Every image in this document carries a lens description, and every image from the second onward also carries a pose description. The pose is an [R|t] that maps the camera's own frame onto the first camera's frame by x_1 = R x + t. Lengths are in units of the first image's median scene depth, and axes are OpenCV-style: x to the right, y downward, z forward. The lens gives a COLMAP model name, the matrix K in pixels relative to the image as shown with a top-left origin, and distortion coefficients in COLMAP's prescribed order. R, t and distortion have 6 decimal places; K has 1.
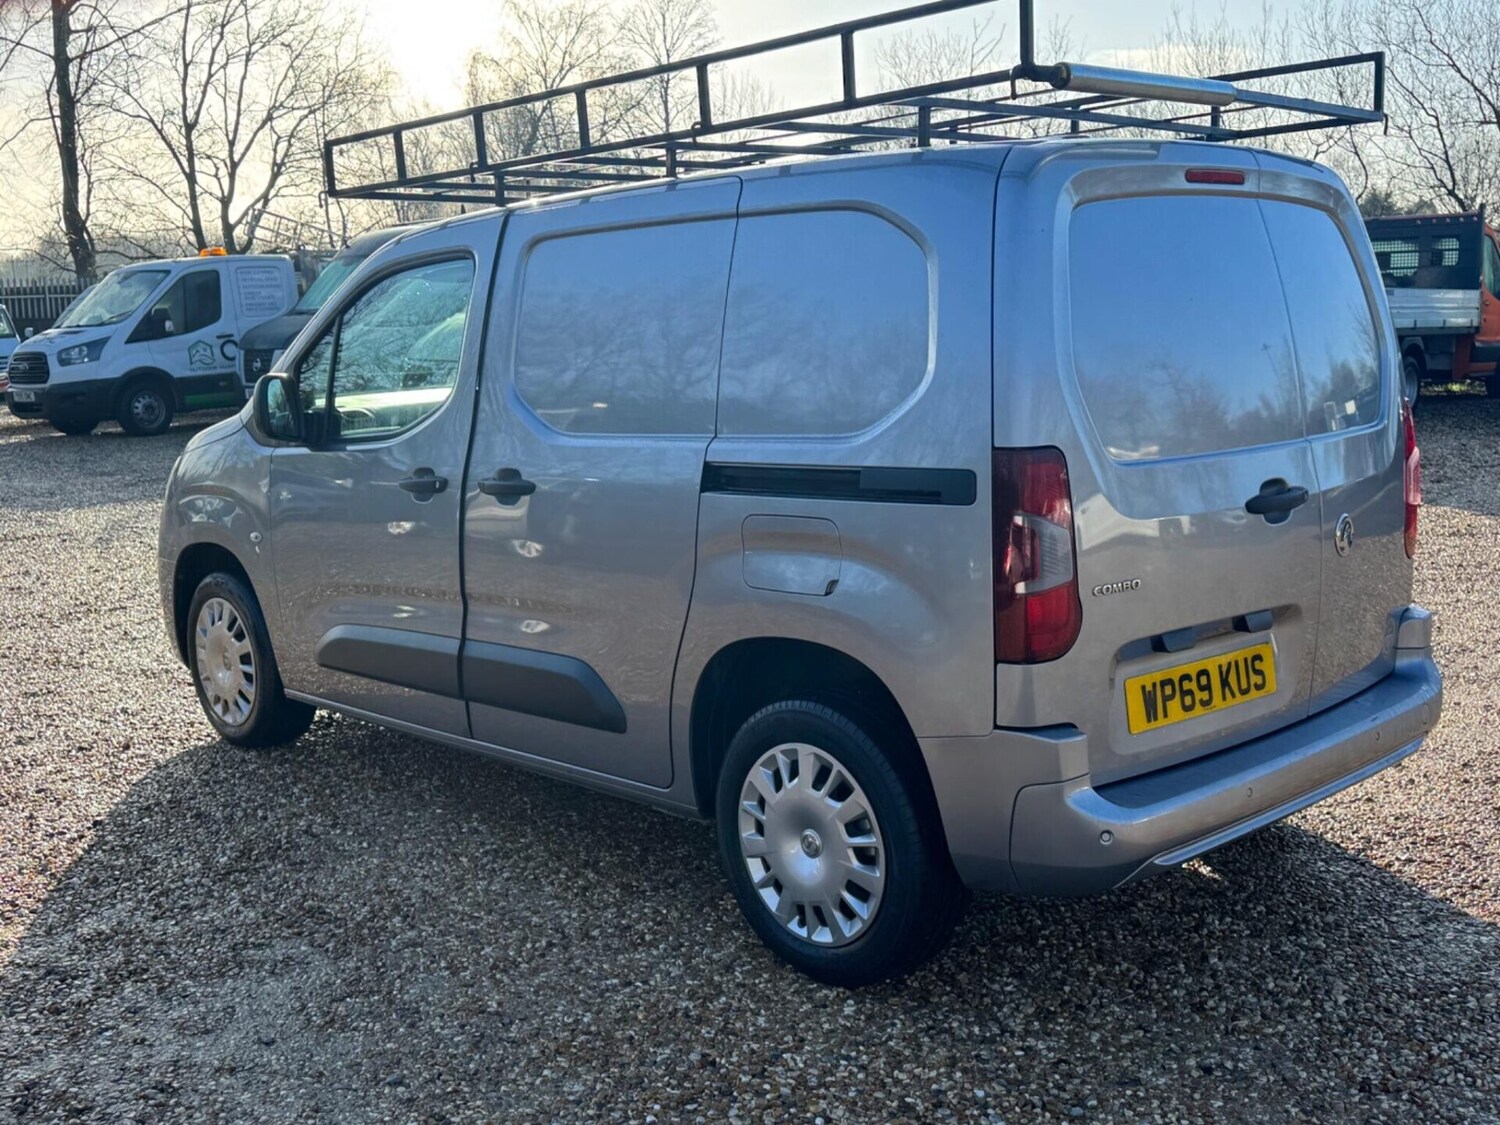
lens RADIAL K [[1545.6, 0, 750.0], [0, 1545.6, 562.5], [0, 0, 1]] dist [0.198218, -0.449525]
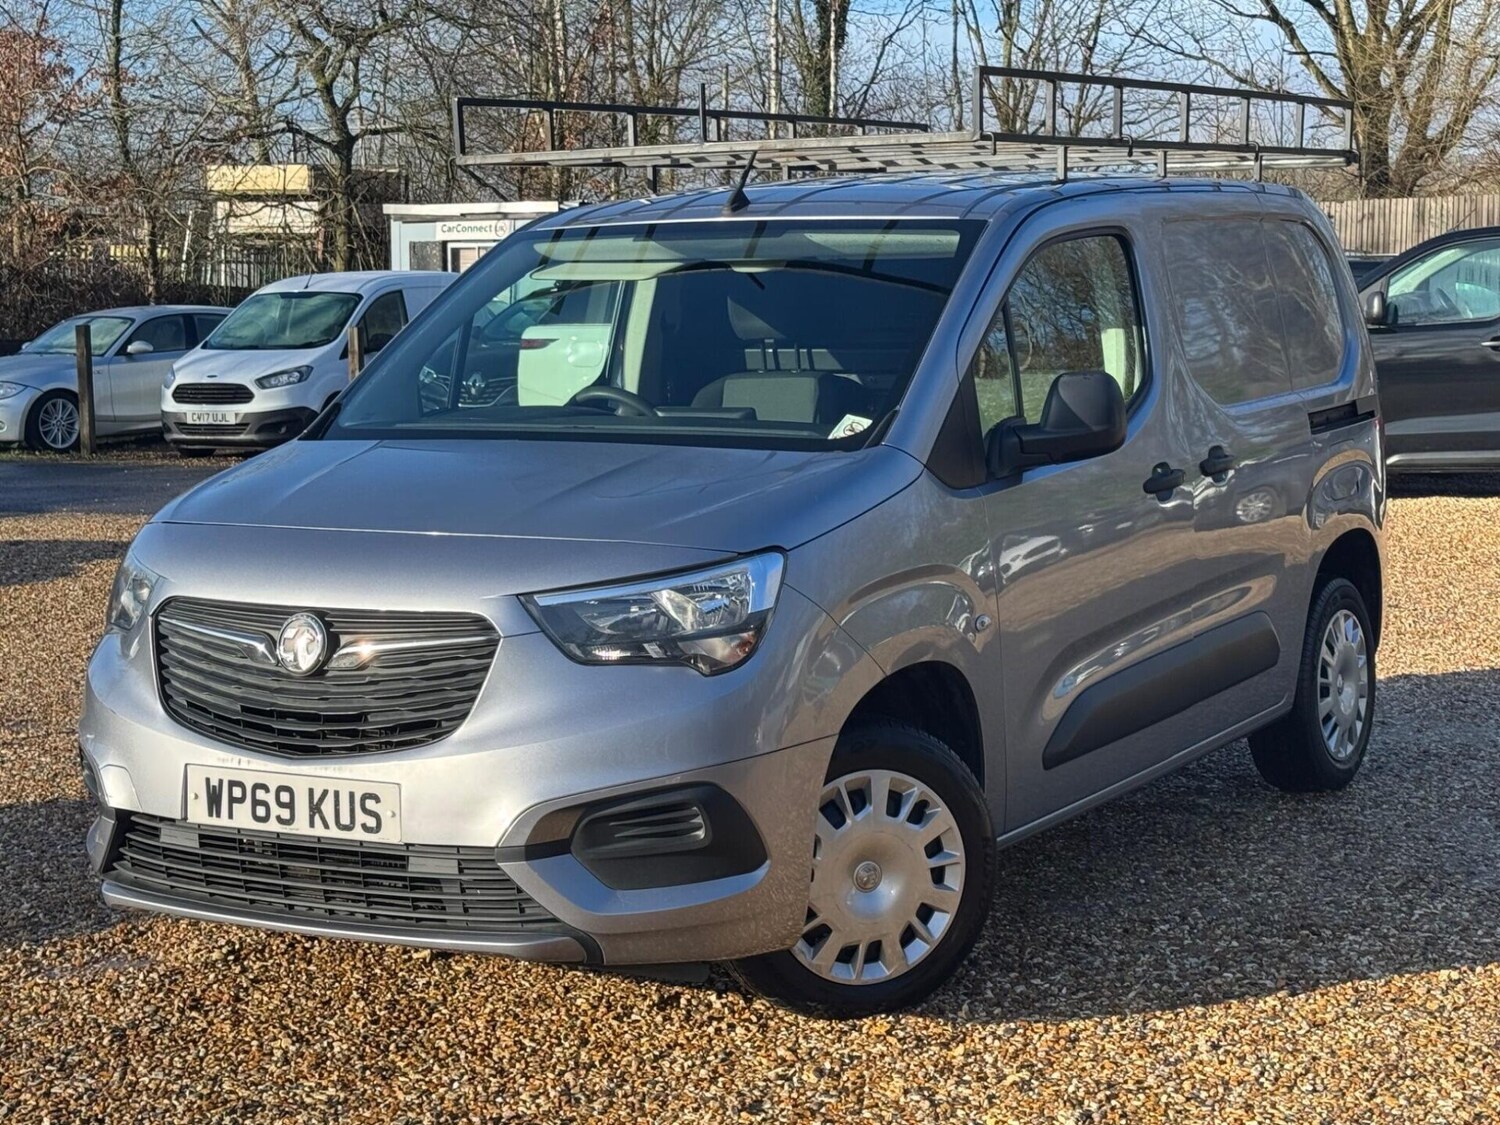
lens RADIAL K [[2687.2, 0, 778.8], [0, 2687.2, 488.2], [0, 0, 1]] dist [0.124475, -0.134017]
pose [[-0.273539, -0.045041, 0.960806, -1.992201], [0.173468, 0.980214, 0.095337, -0.282851], [-0.946089, 0.192748, -0.260314, 1.962798]]
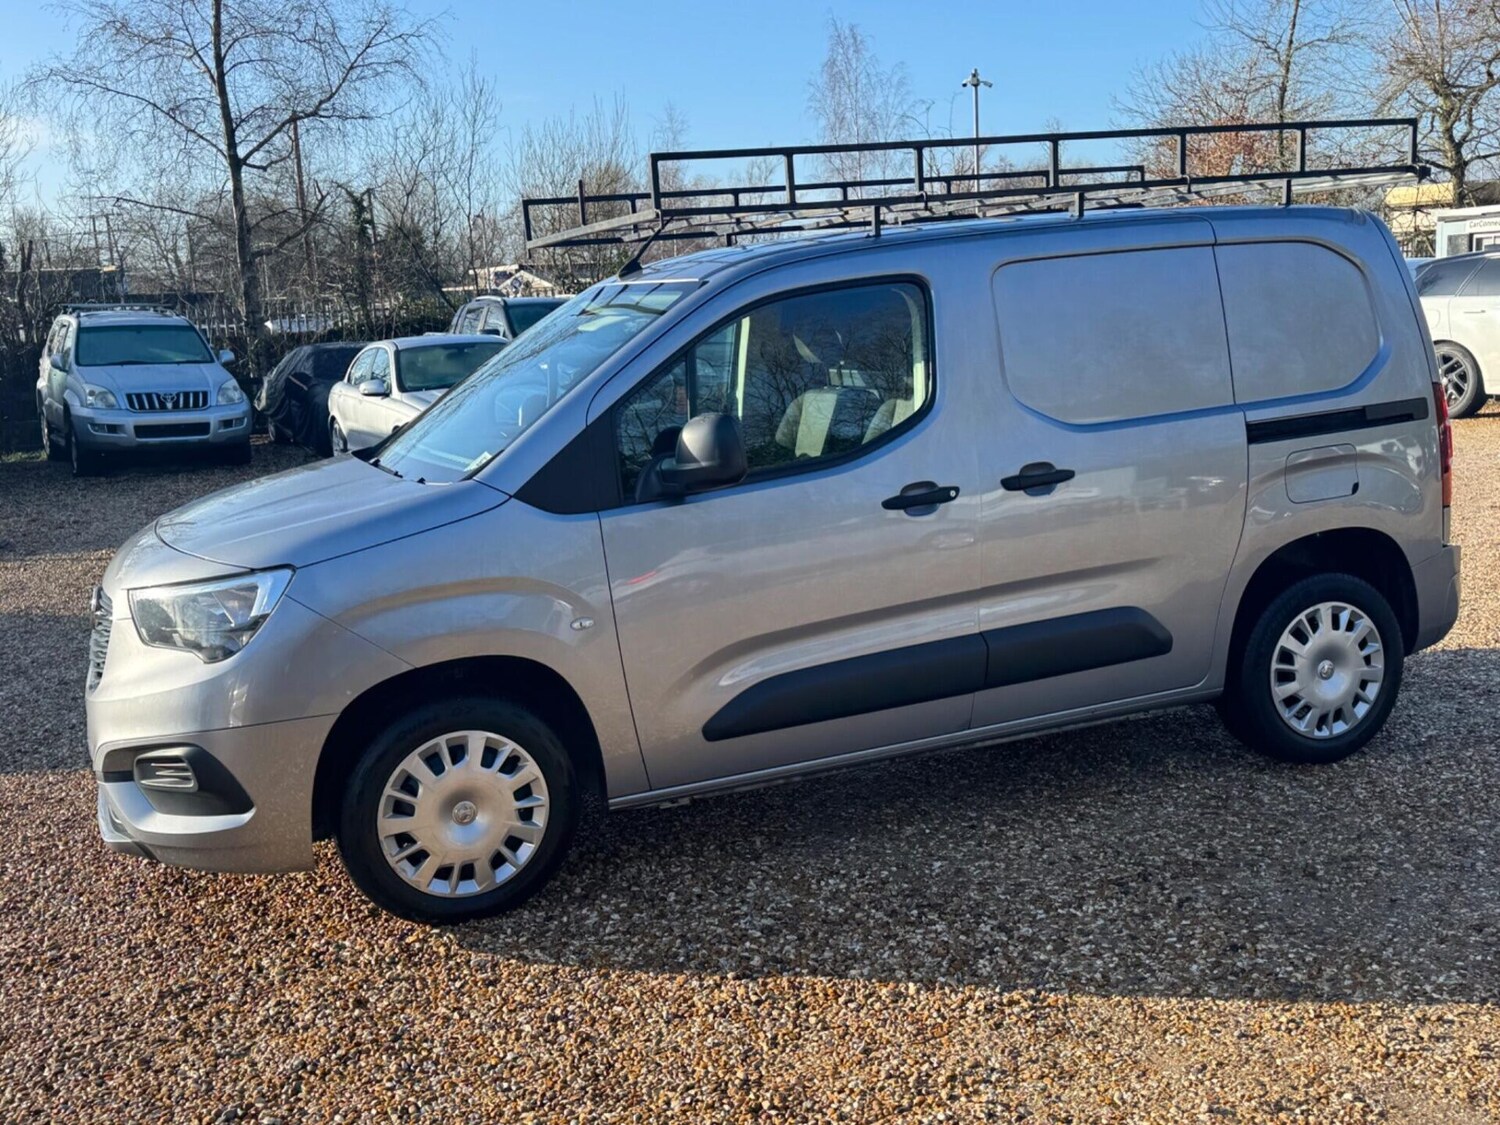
lens RADIAL K [[1545.6, 0, 750.0], [0, 1545.6, 562.5], [0, 0, 1]] dist [0.198218, -0.449525]
pose [[0.381313, -0.145115, 0.912985, -1.457702], [0.194195, 0.978140, 0.074364, -0.130631], [-0.903819, 0.148941, 0.401159, 0.847640]]
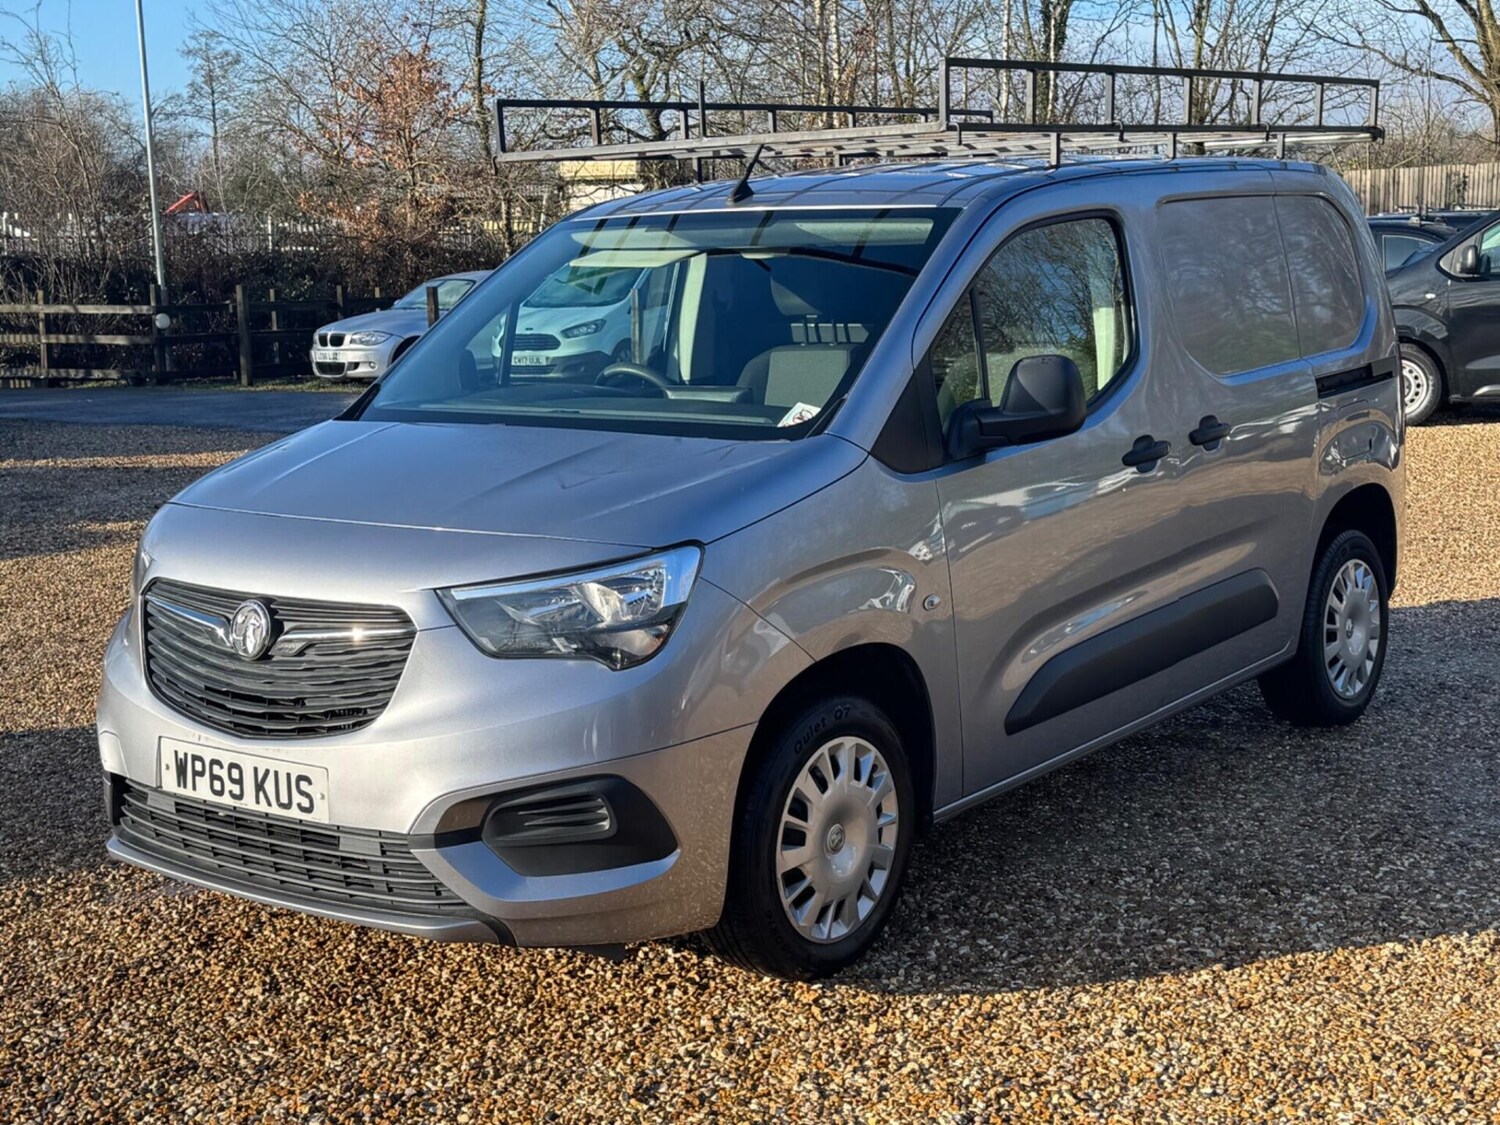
lens RADIAL K [[2031.5, 0, 750.0], [0, 2031.5, 562.5], [0, 0, 1]] dist [0.197529, -0.430222]
pose [[-0.139229, -0.122730, 0.982625, -1.705531], [0.189813, 0.970583, 0.148121, -0.262217], [-0.971898, 0.207138, -0.111838, 1.685591]]
